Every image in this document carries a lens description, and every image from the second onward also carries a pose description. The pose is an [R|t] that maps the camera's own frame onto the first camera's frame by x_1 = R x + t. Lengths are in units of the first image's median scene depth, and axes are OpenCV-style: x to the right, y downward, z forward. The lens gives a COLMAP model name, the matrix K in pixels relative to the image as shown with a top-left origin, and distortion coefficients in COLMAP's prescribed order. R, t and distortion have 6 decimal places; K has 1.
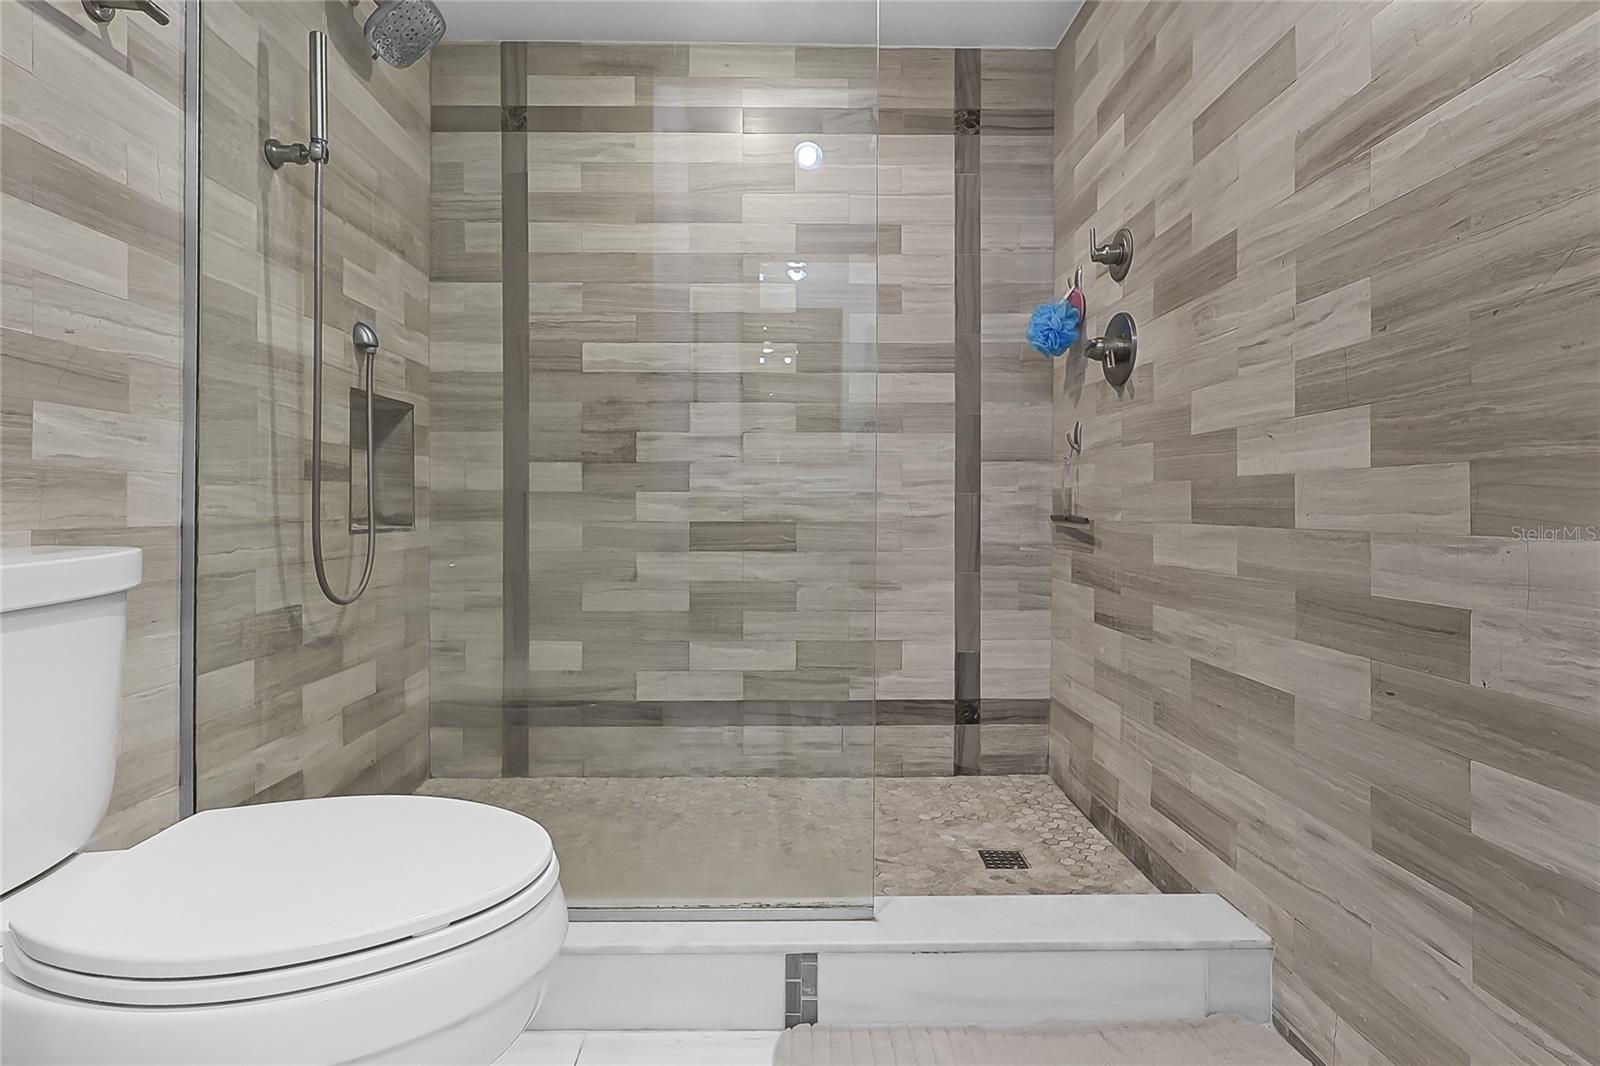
lens RADIAL K [[783.8, 0, 801.2], [0, 783.8, 527.3], [0, 0, 1]] dist [0.001128, 0.000728]
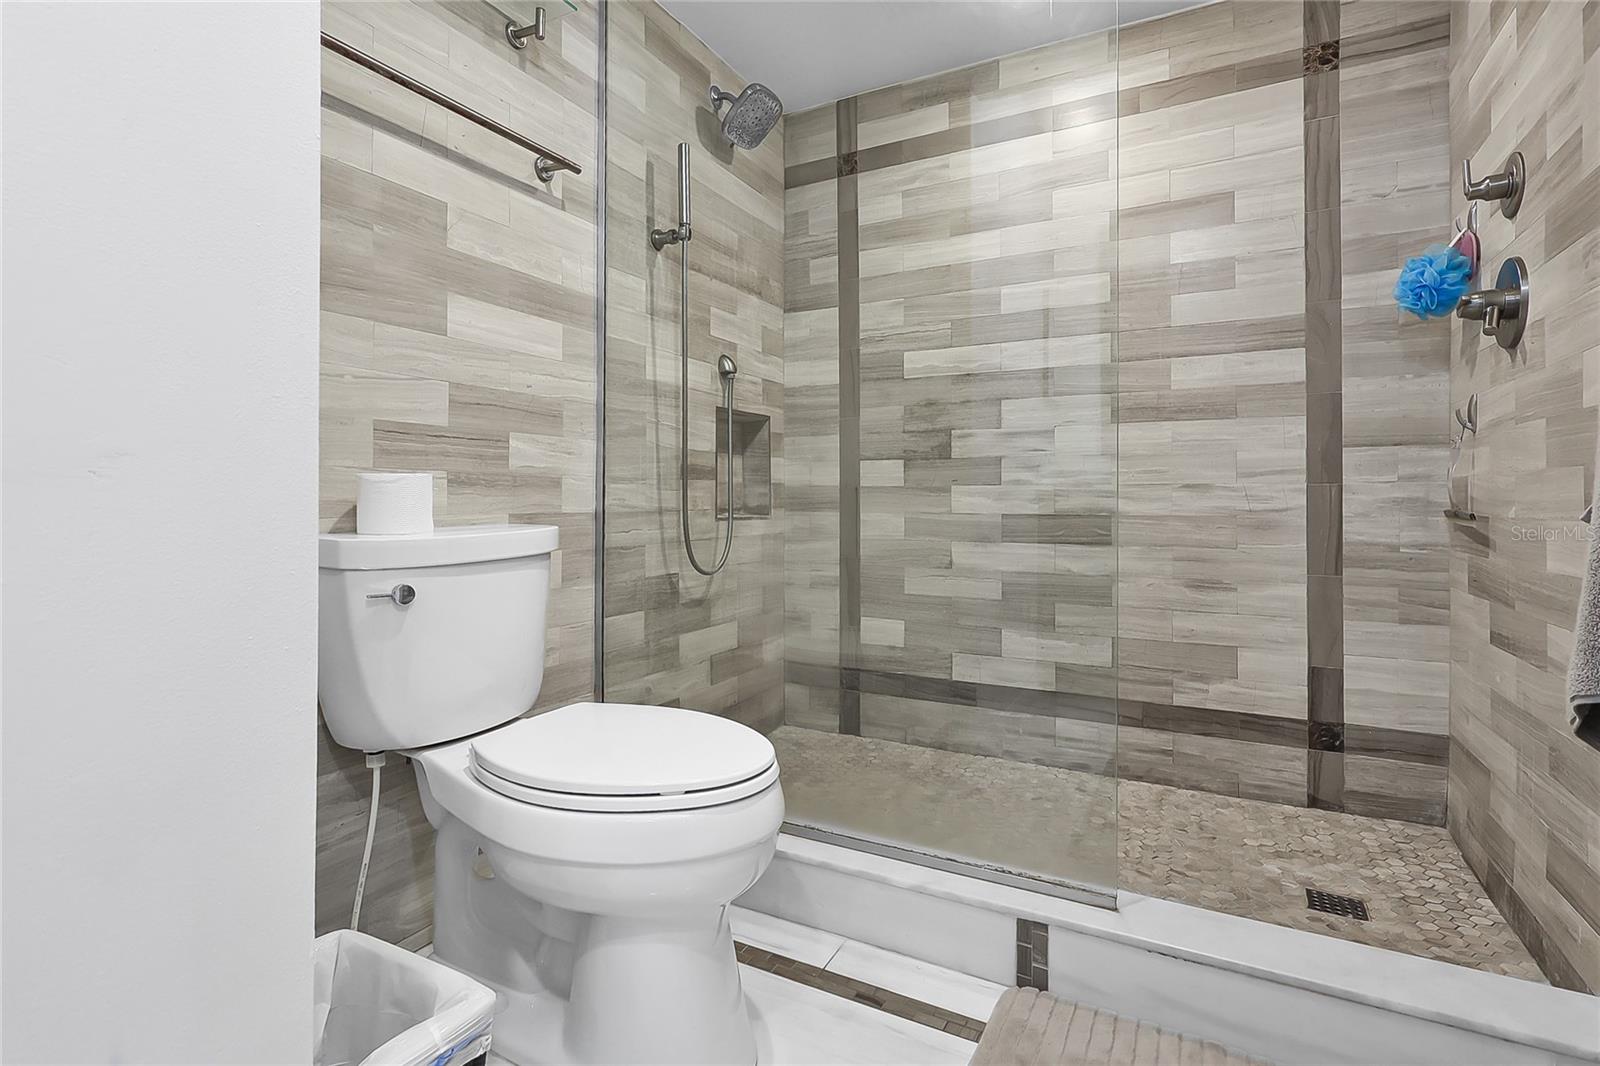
lens RADIAL K [[783.8, 0, 801.2], [0, 783.8, 527.3], [0, 0, 1]] dist [0.001128, 0.000728]
pose [[0.874926, 0.017402, -0.483944, 0.141782], [-0.013414, 0.999842, 0.011702, 0.001990], [0.484071, -0.003747, 0.875021, -0.046879]]
